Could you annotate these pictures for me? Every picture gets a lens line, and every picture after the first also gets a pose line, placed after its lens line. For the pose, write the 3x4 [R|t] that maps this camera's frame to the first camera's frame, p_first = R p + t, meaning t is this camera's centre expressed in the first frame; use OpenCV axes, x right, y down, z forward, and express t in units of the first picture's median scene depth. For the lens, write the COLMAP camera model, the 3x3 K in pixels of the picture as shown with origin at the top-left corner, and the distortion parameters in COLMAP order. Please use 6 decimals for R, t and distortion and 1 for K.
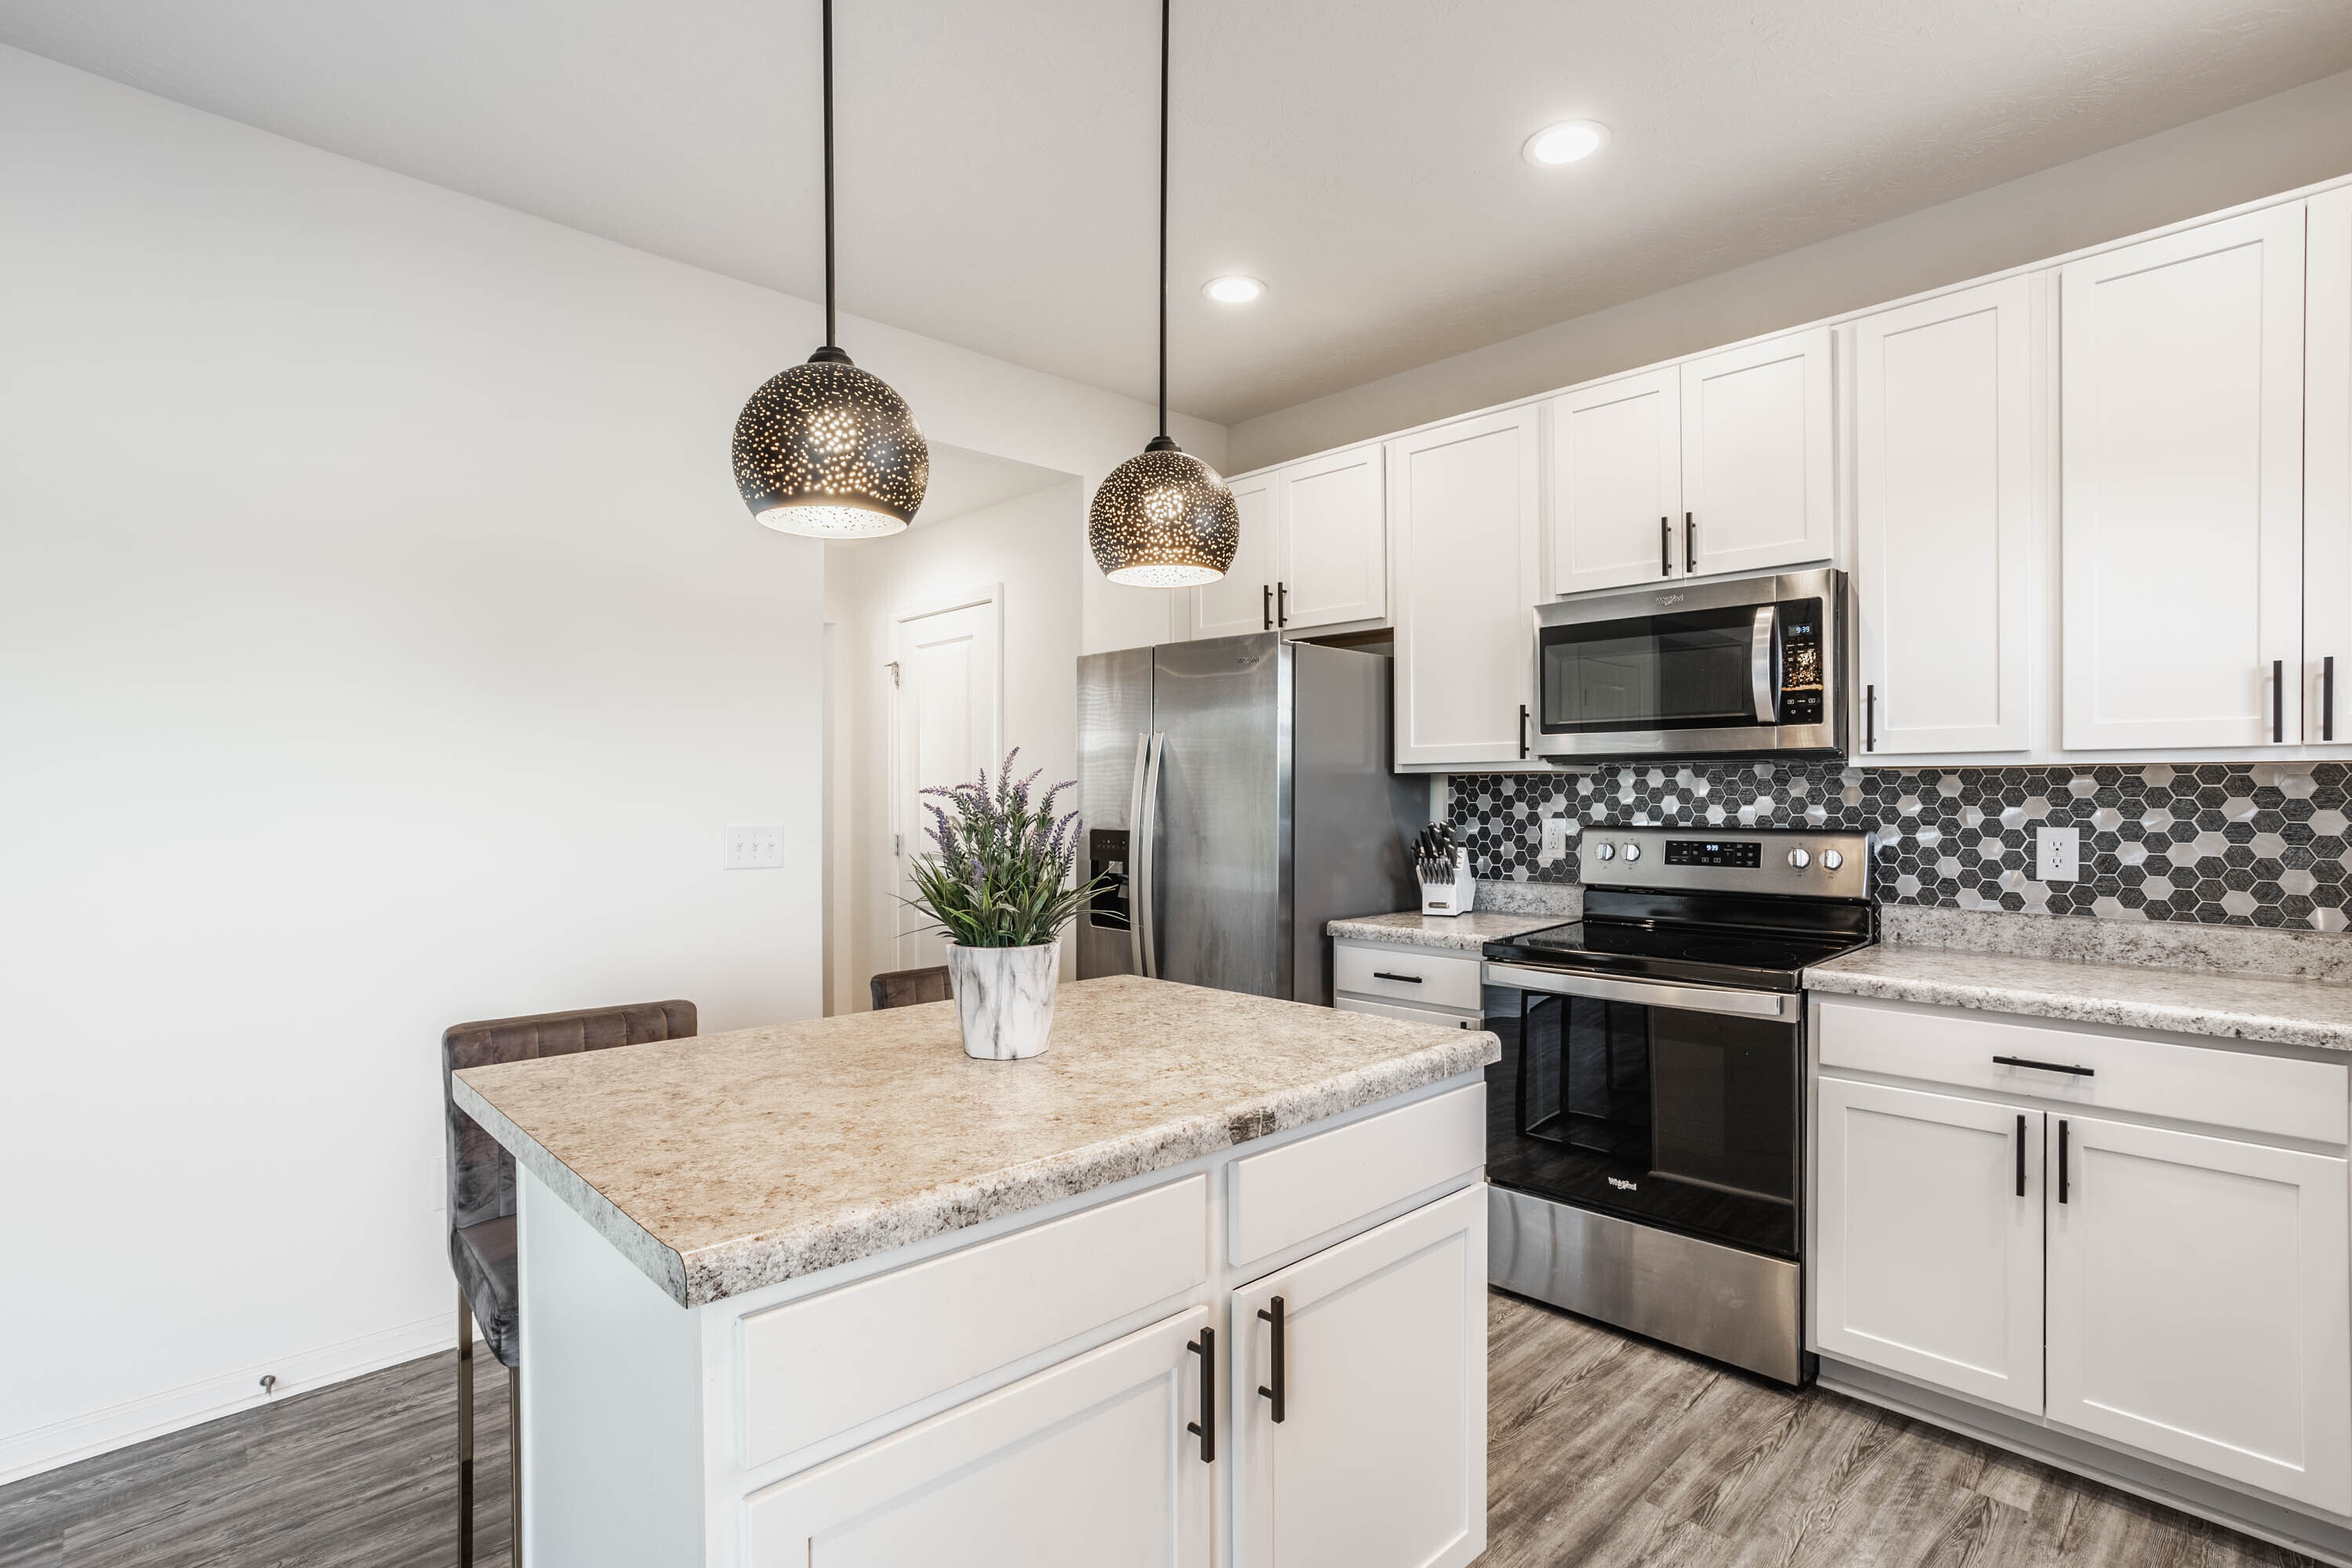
lens RADIAL K [[1126.9, 0, 1172.7], [0, 1126.9, 791.3], [0, 0, 1]] dist [-0.031057, 0.011791]
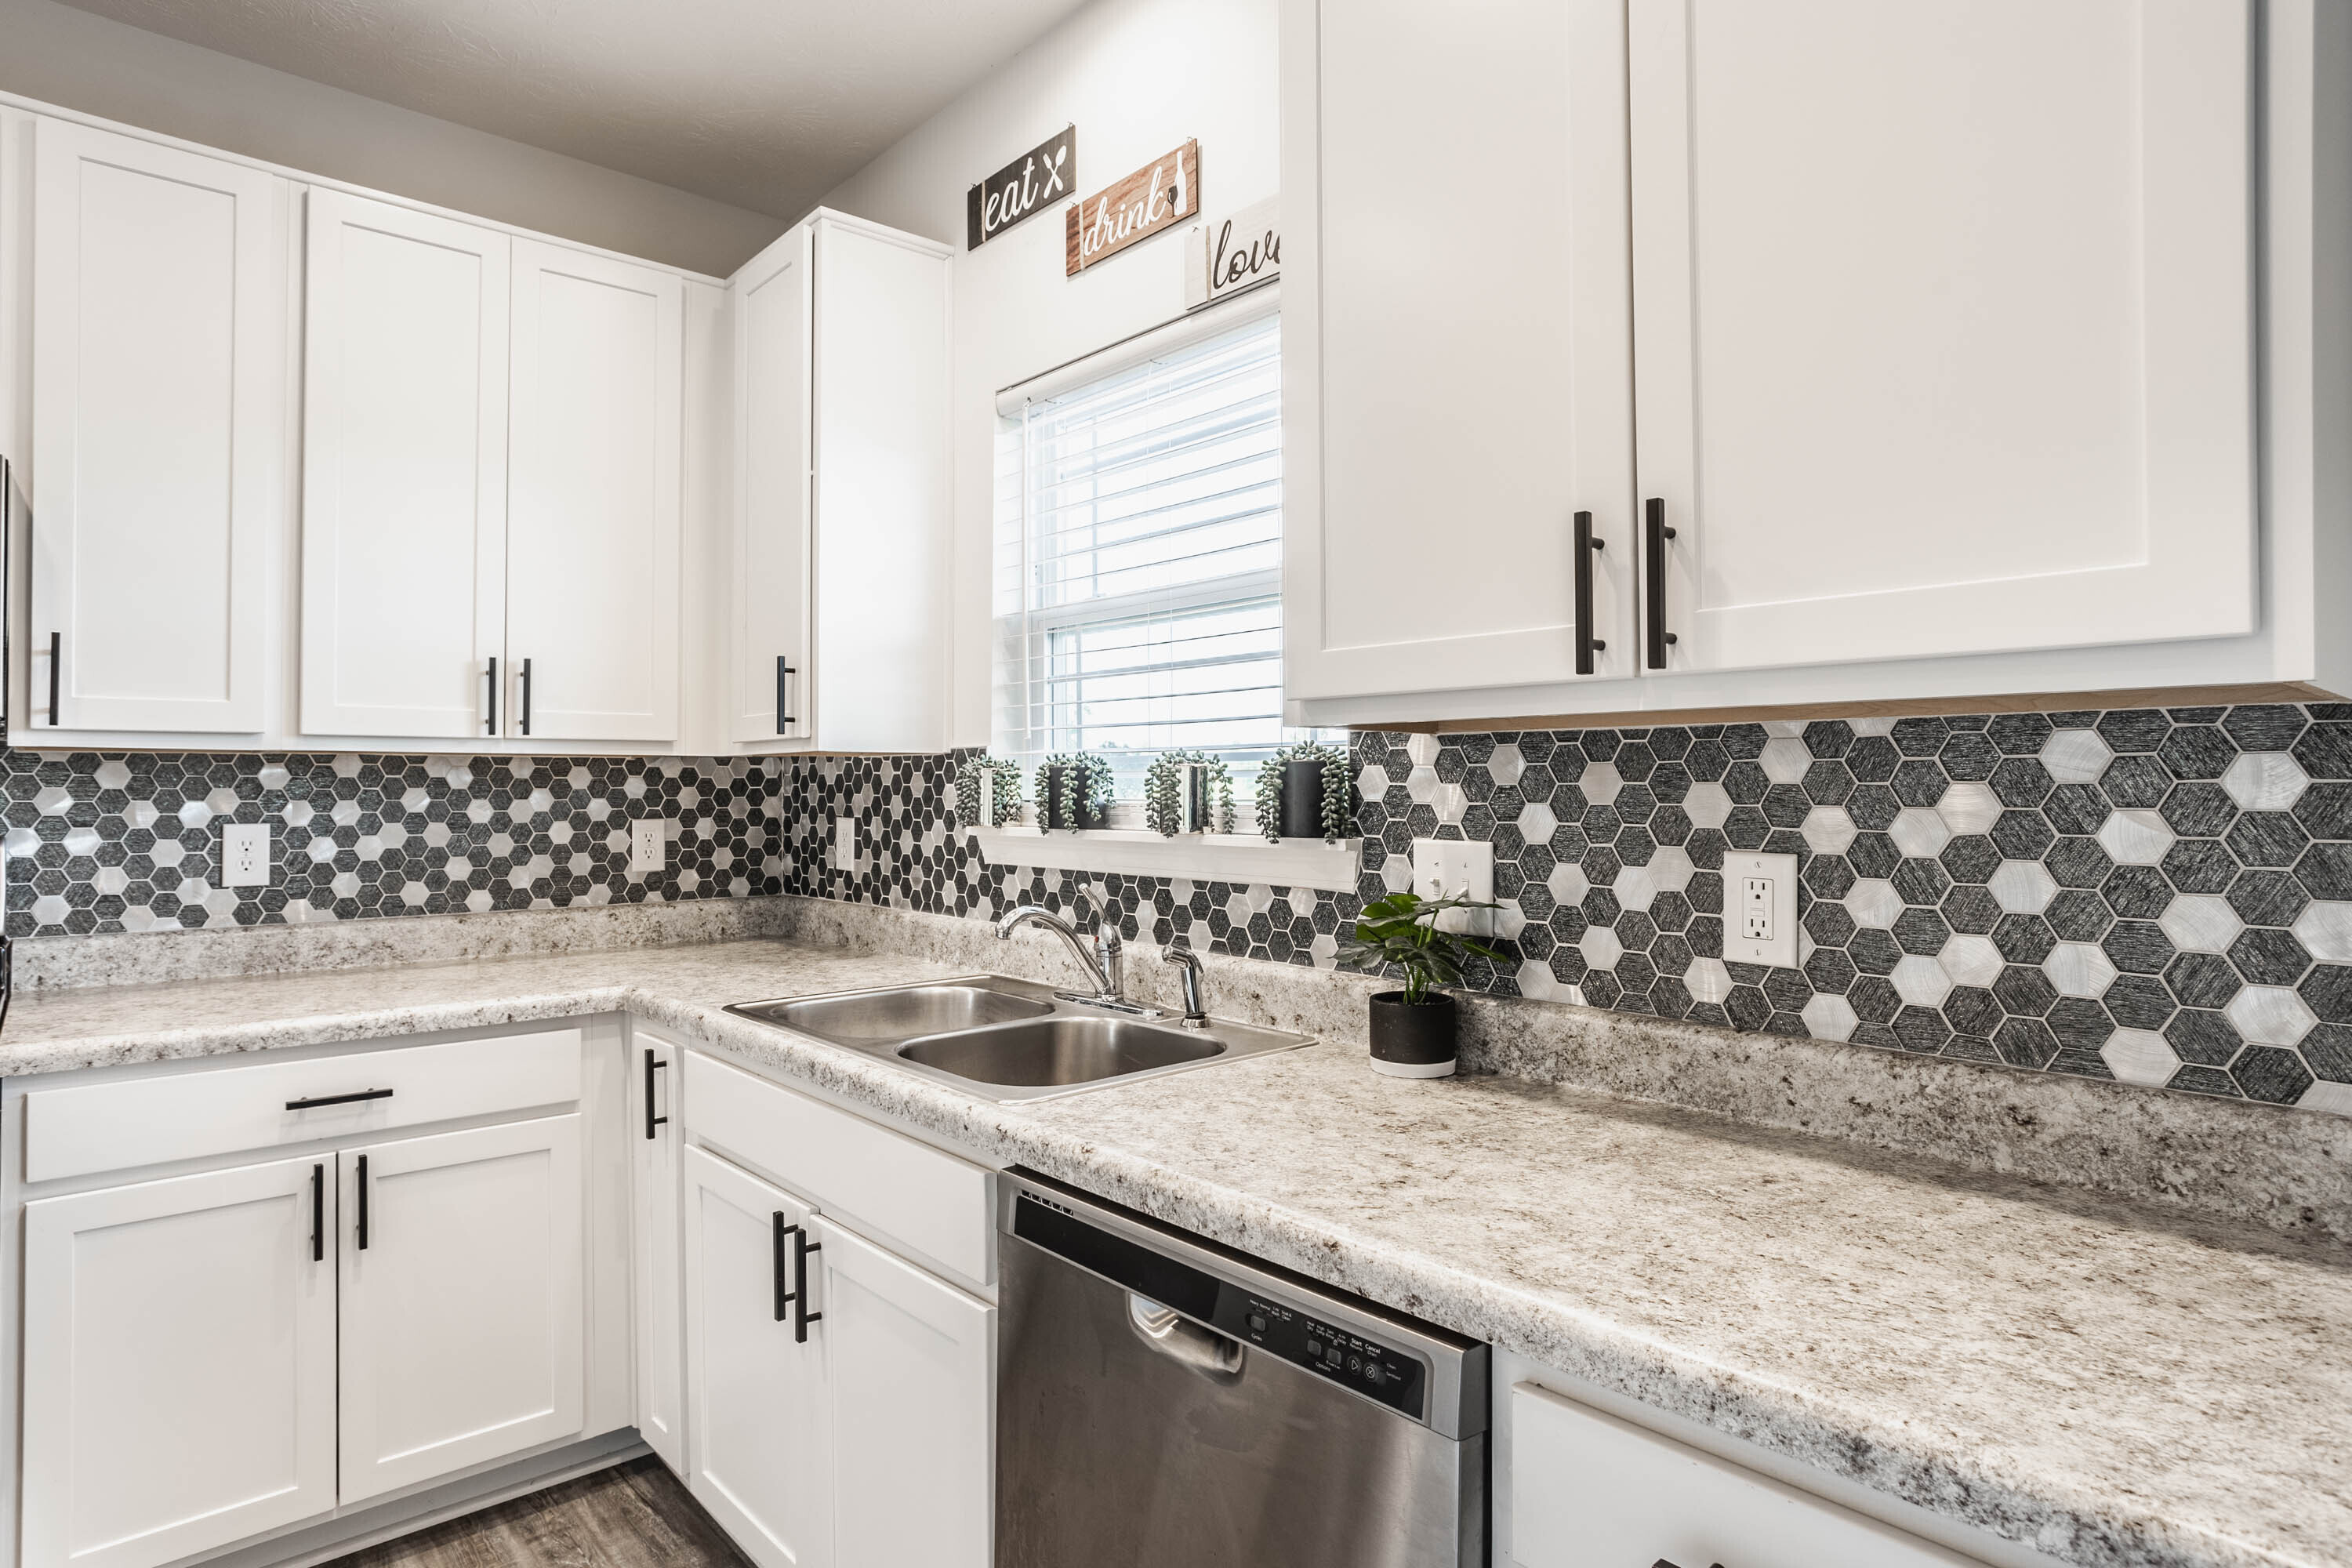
lens RADIAL K [[1267.4, 0, 1082.0], [0, 1267.4, 765.6], [0, 0, 1]] dist [-0.032377, 0.010780]
pose [[0.080344, 0.015527, 0.996646, -0.116462], [0.000915, 0.999877, -0.015651, 0.003284], [-0.996767, 0.002169, 0.080320, 0.280709]]
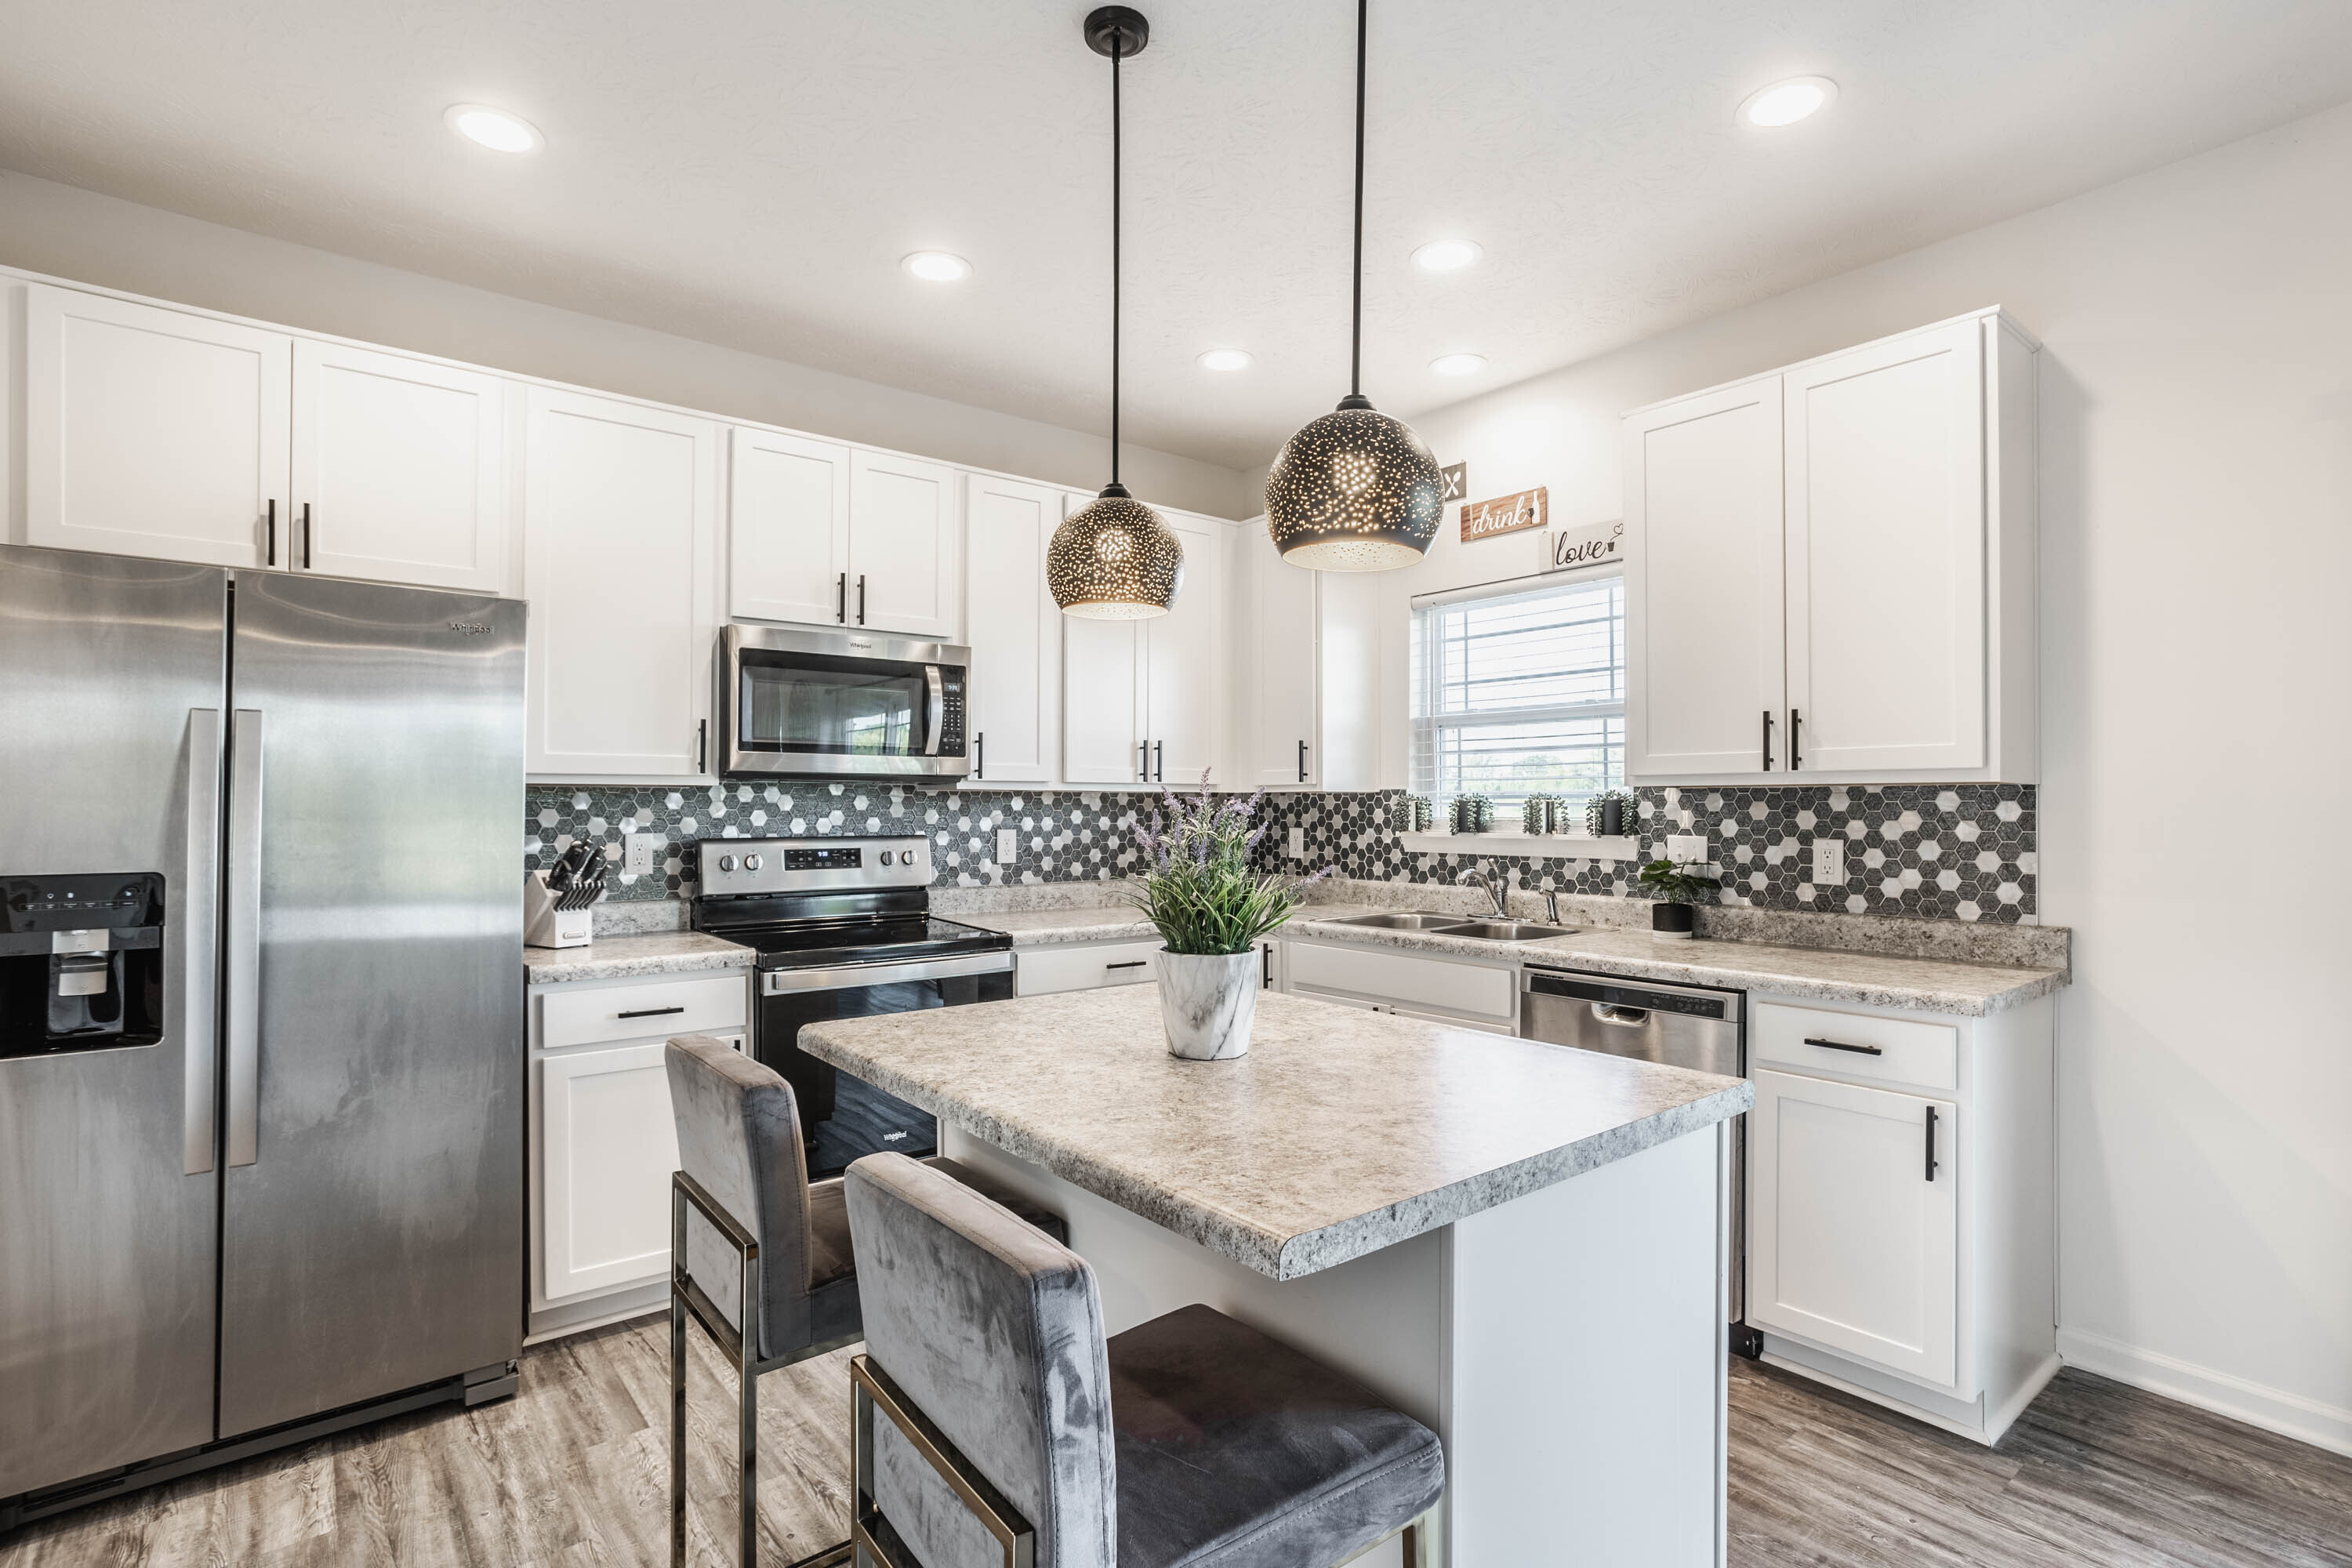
lens RADIAL K [[1126.9, 0, 1196.1], [0, 1126.9, 800.8], [0, 0, 1]] dist [-0.031057, 0.011791]
pose [[0.080869, 0.005943, 0.996707, -0.787242], [-0.002394, 0.999981, -0.005768, 0.000232], [-0.996722, -0.001920, 0.080882, 0.605476]]
